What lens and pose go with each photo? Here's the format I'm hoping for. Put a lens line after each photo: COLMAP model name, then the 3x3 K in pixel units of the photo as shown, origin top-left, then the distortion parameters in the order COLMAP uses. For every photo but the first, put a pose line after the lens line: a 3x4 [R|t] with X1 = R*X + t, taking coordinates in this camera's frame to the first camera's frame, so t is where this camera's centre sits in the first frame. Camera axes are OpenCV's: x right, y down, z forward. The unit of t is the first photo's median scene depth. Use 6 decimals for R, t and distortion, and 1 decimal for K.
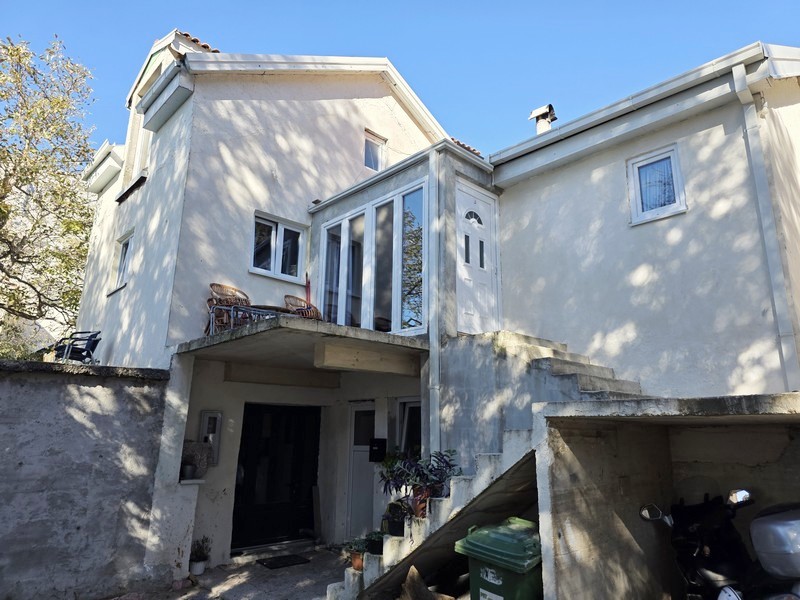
lens RADIAL K [[539.1, 0, 404.5], [0, 539.1, 300.5], [0, 0, 1]] dist [0.052322, -0.045458]
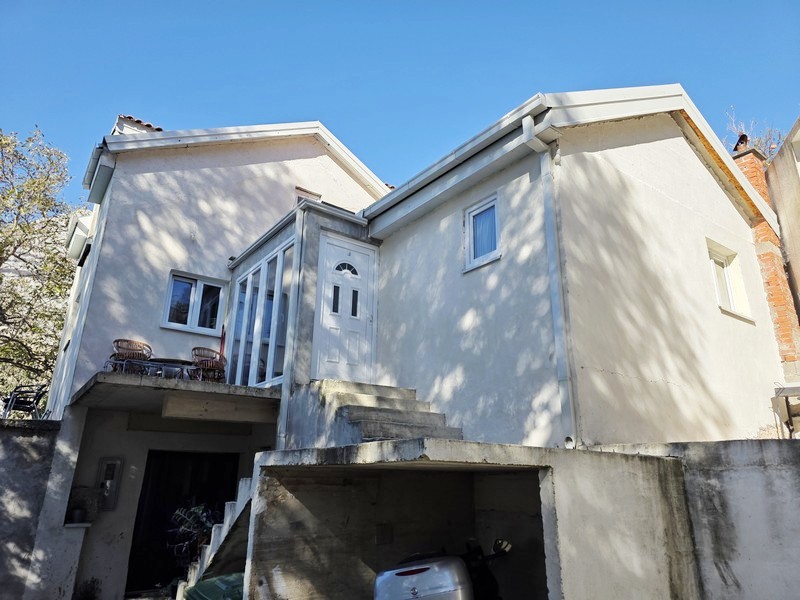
lens RADIAL K [[539.1, 0, 405.2], [0, 539.1, 299.3], [0, 0, 1]] dist [0.052322, -0.045458]
pose [[0.990380, -0.040438, -0.132330, 0.437390], [0.030414, 0.996574, -0.076908, -0.011630], [0.134987, 0.072143, 0.988218, -0.018359]]
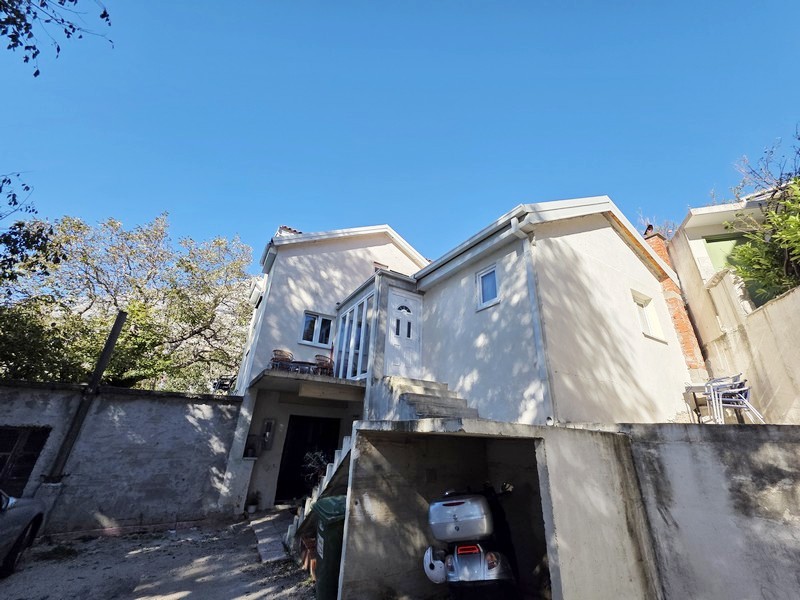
lens RADIAL K [[319.1, 0, 399.1], [0, 319.1, 298.6], [0, 0, 1]] dist [0.000386, 0.000923]
pose [[0.969551, -0.059857, -0.237462, 0.418788], [0.020322, 0.985989, -0.165567, -0.017259], [0.244046, 0.155700, 0.957183, -0.009842]]
